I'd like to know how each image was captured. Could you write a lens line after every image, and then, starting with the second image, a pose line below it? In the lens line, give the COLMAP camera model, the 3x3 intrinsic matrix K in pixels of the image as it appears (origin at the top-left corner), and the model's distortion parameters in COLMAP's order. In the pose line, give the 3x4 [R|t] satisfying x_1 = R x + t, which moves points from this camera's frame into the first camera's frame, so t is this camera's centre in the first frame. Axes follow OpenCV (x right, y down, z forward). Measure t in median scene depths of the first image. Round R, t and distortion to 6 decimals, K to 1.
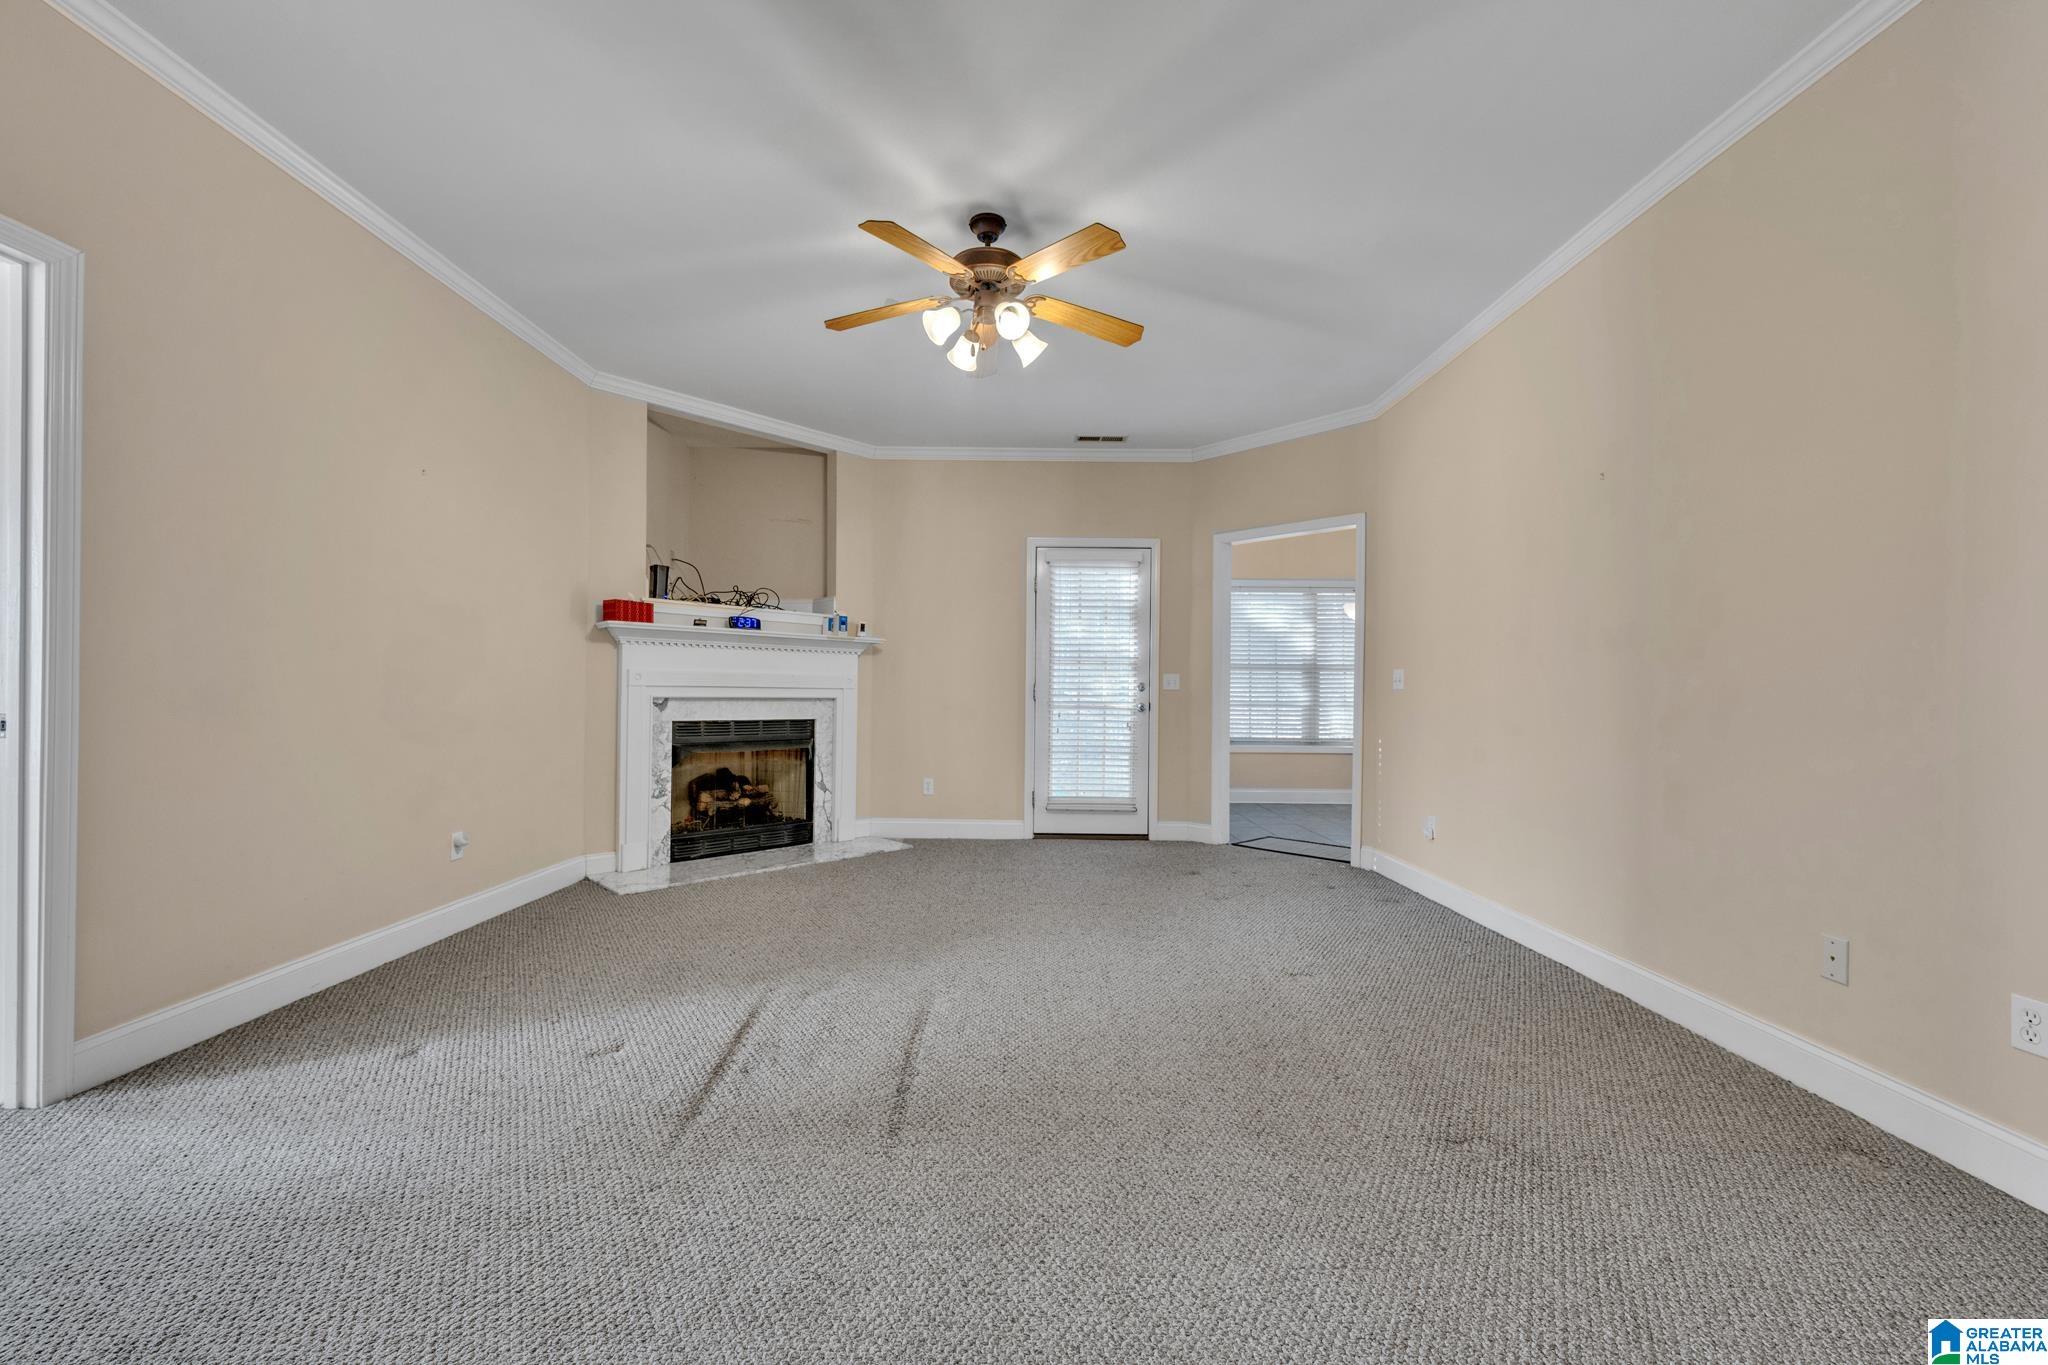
lens RADIAL K [[802.7, 0, 1025.9], [0, 802.7, 689.5], [0, 0, 1]] dist [0.000437, 0.000030]
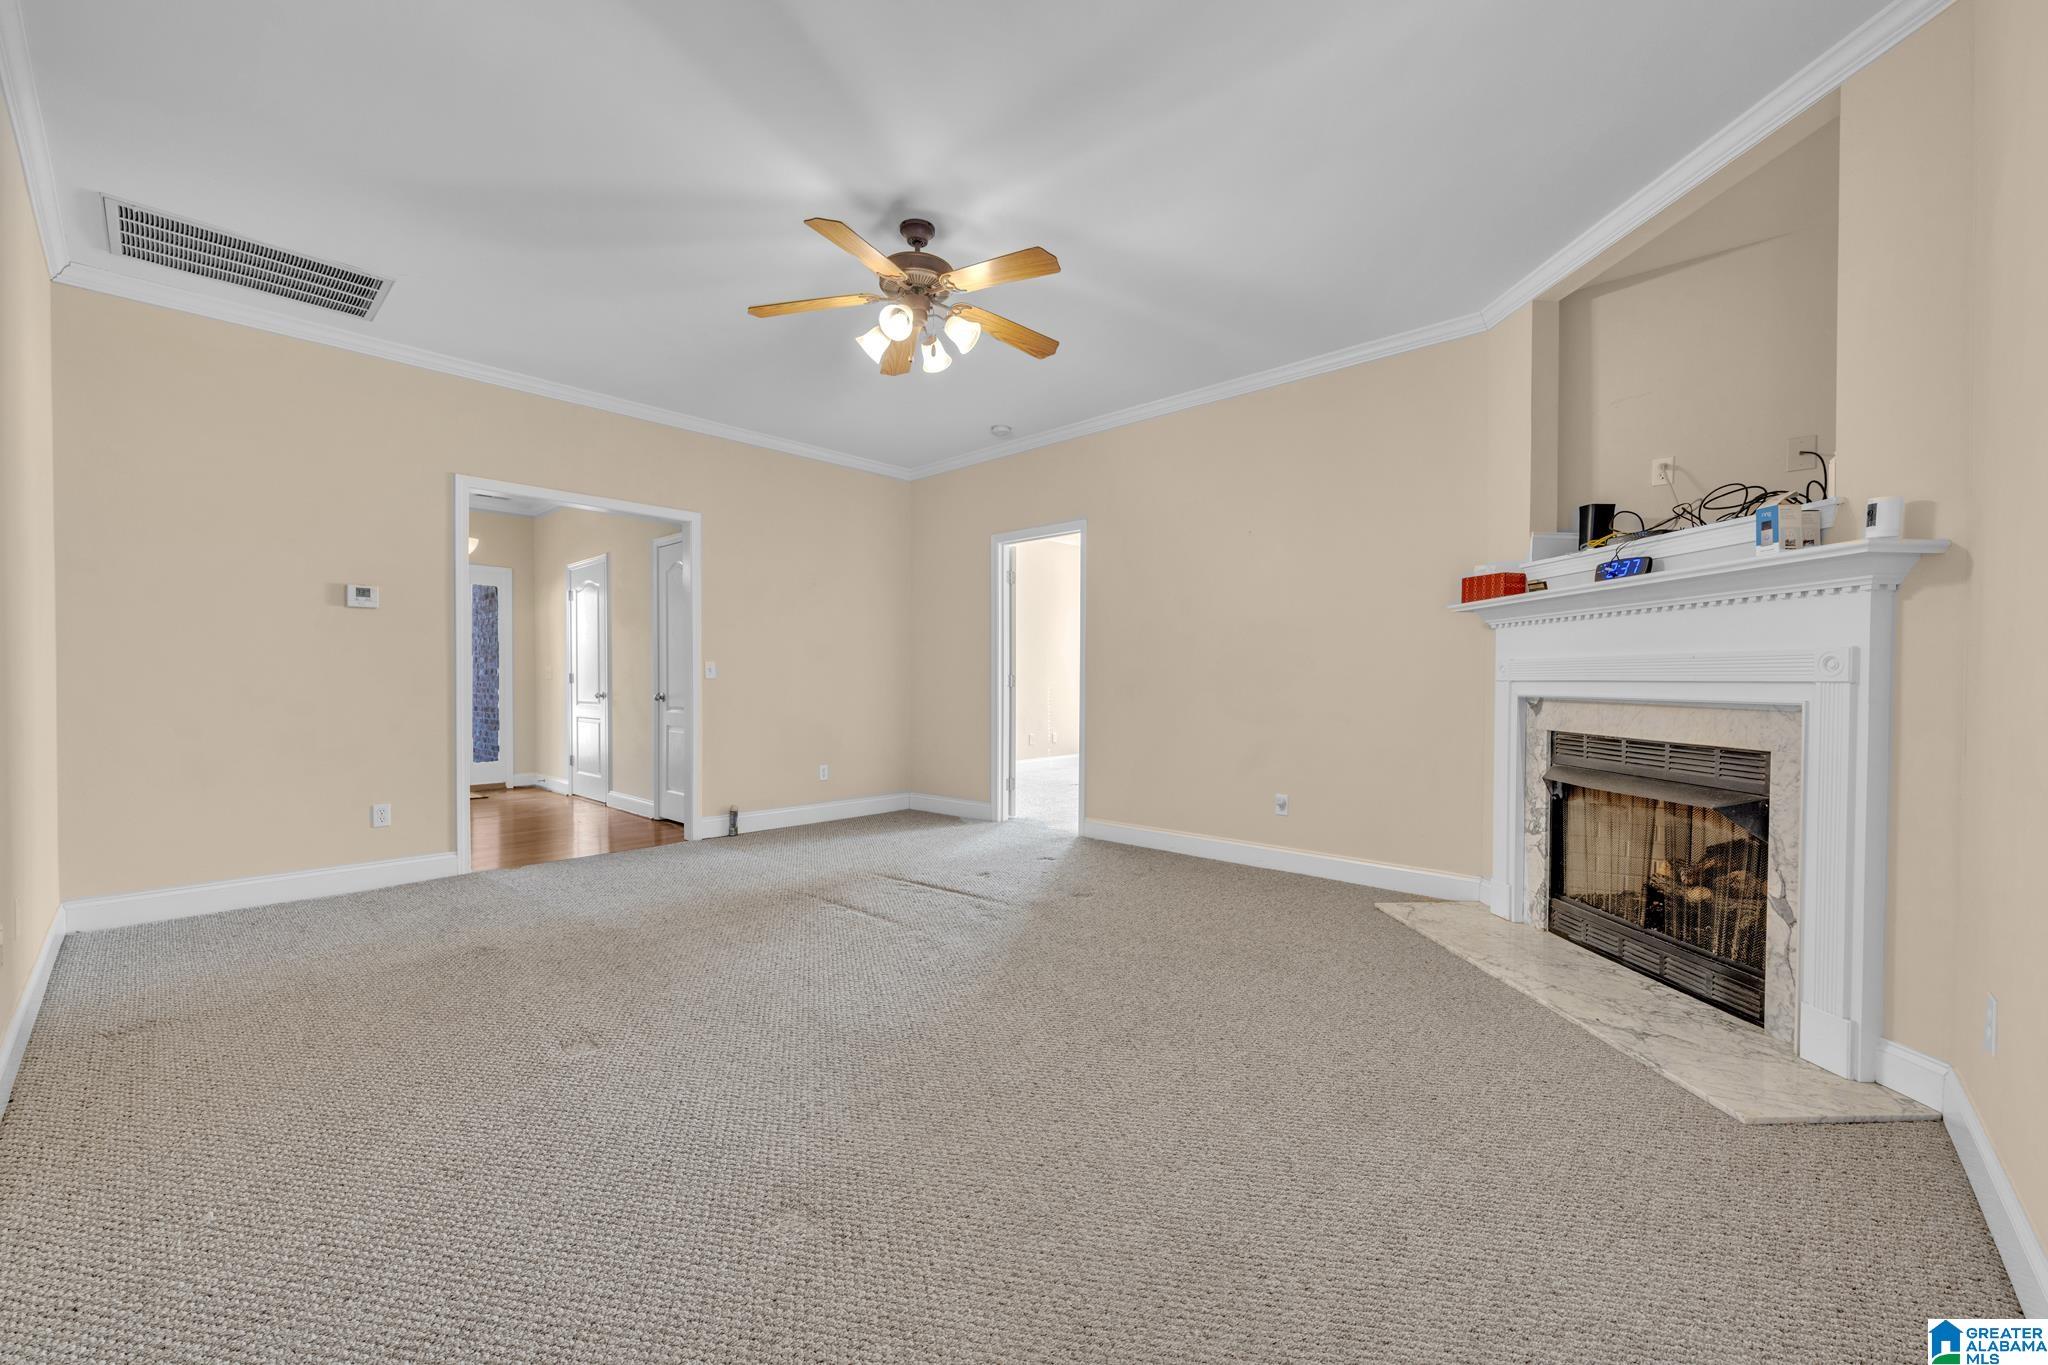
lens RADIAL K [[802.7, 0, 1025.9], [0, 802.7, 689.5], [0, 0, 1]] dist [0.000437, 0.000030]
pose [[-0.680871, -0.004069, -0.732392, 0.319285], [-0.006623, 0.999978, 0.000602, 0.004878], [0.732374, 0.005260, -0.680883, 0.947511]]
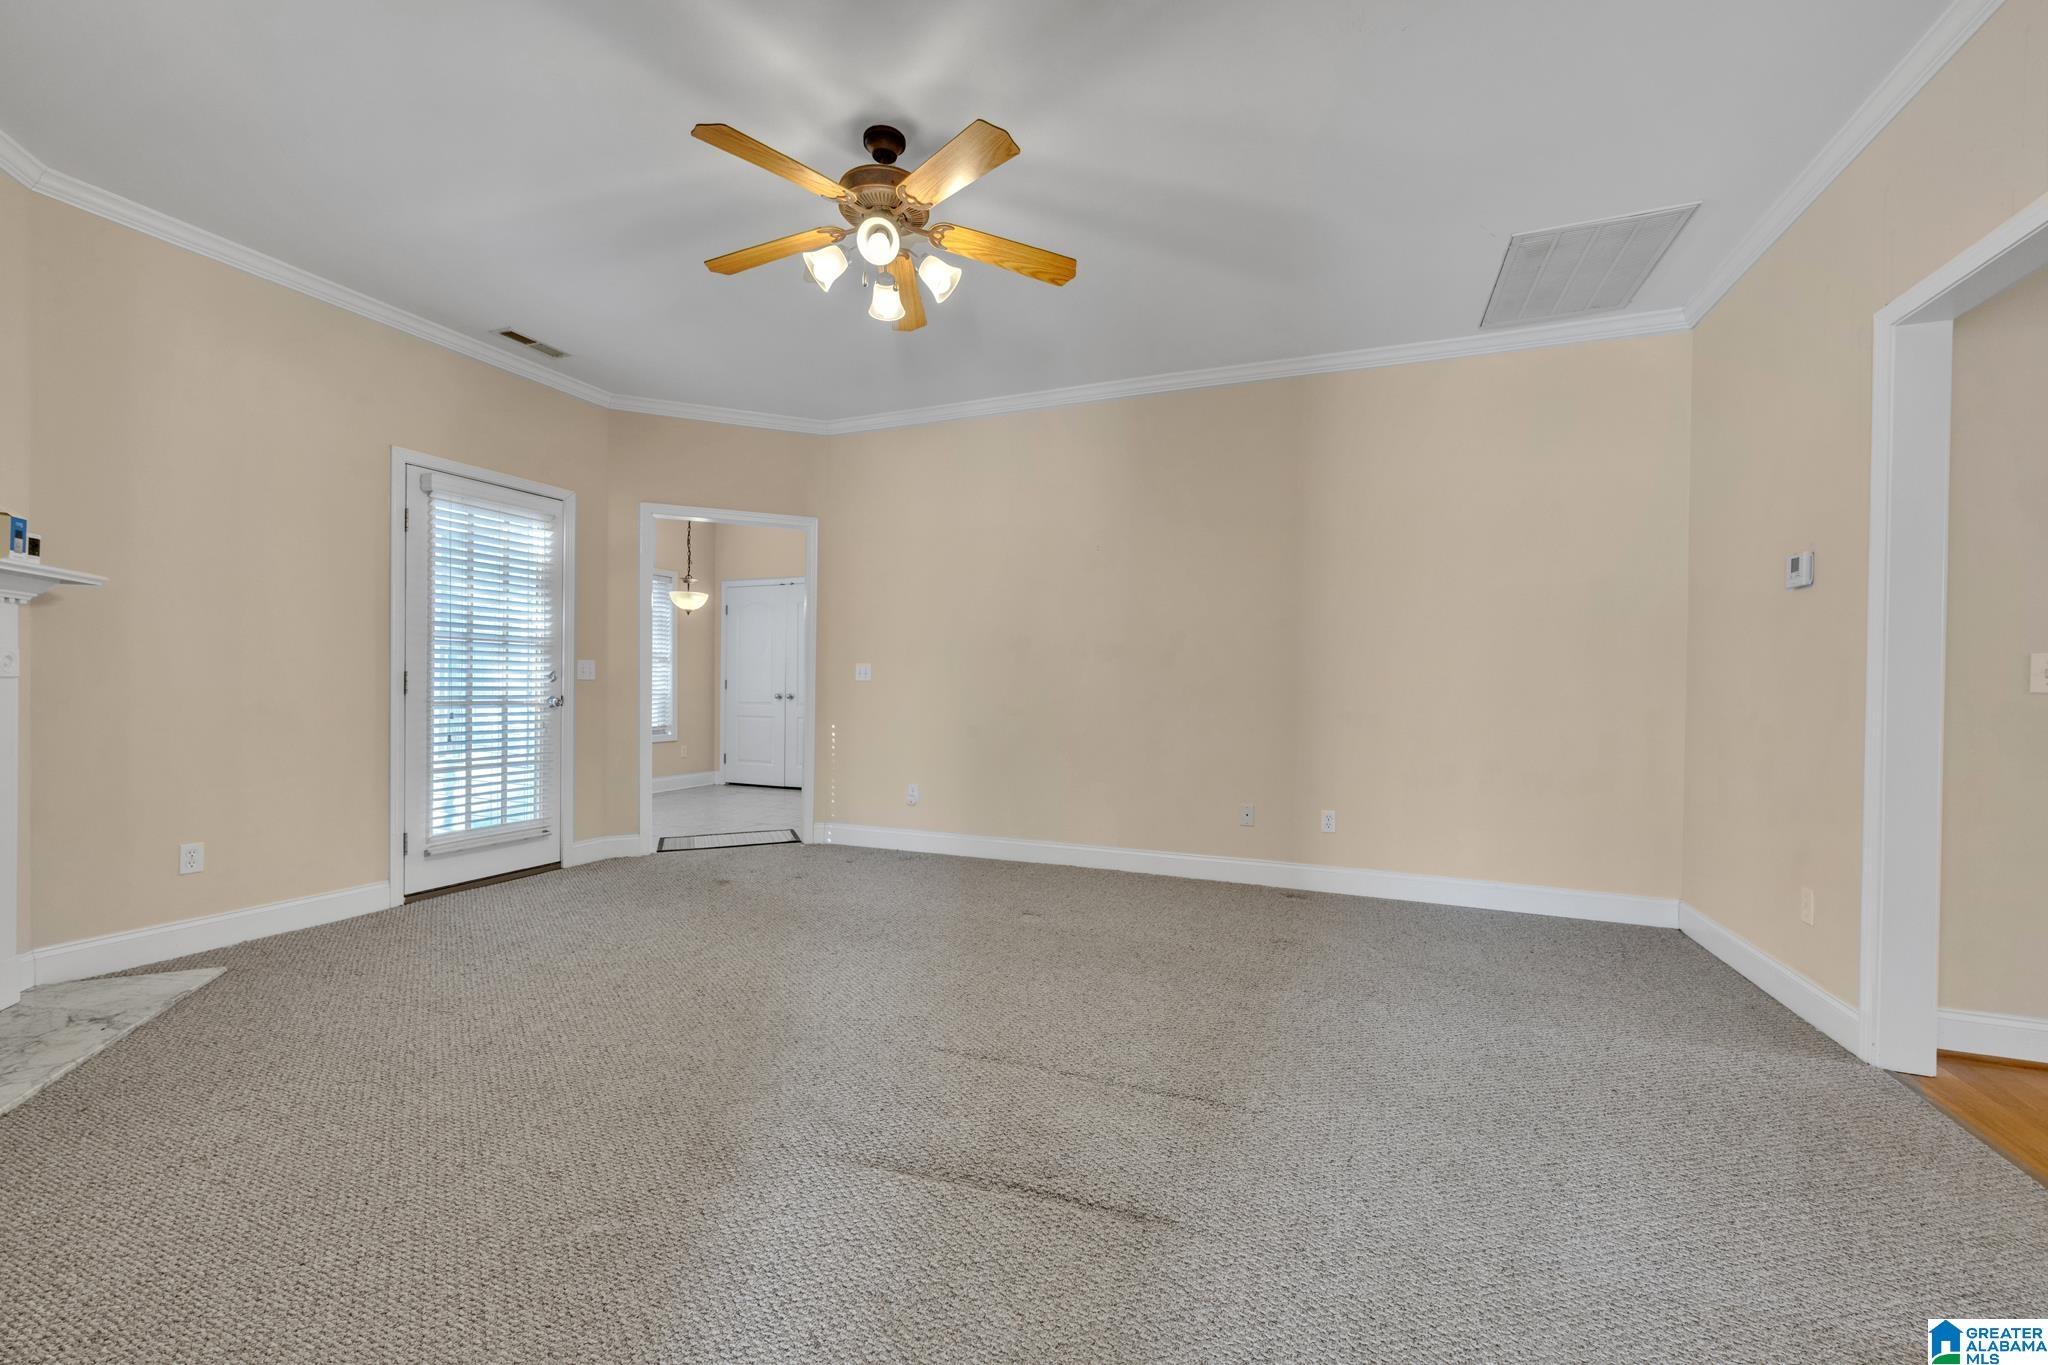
lens RADIAL K [[802.7, 0, 1025.9], [0, 802.7, 689.5], [0, 0, 1]] dist [0.000437, 0.000030]
pose [[0.377305, -0.012184, 0.926009, -0.413528], [-0.007418, 0.999842, 0.016178, -0.005992], [-0.926059, -0.012973, 0.377155, 0.279293]]
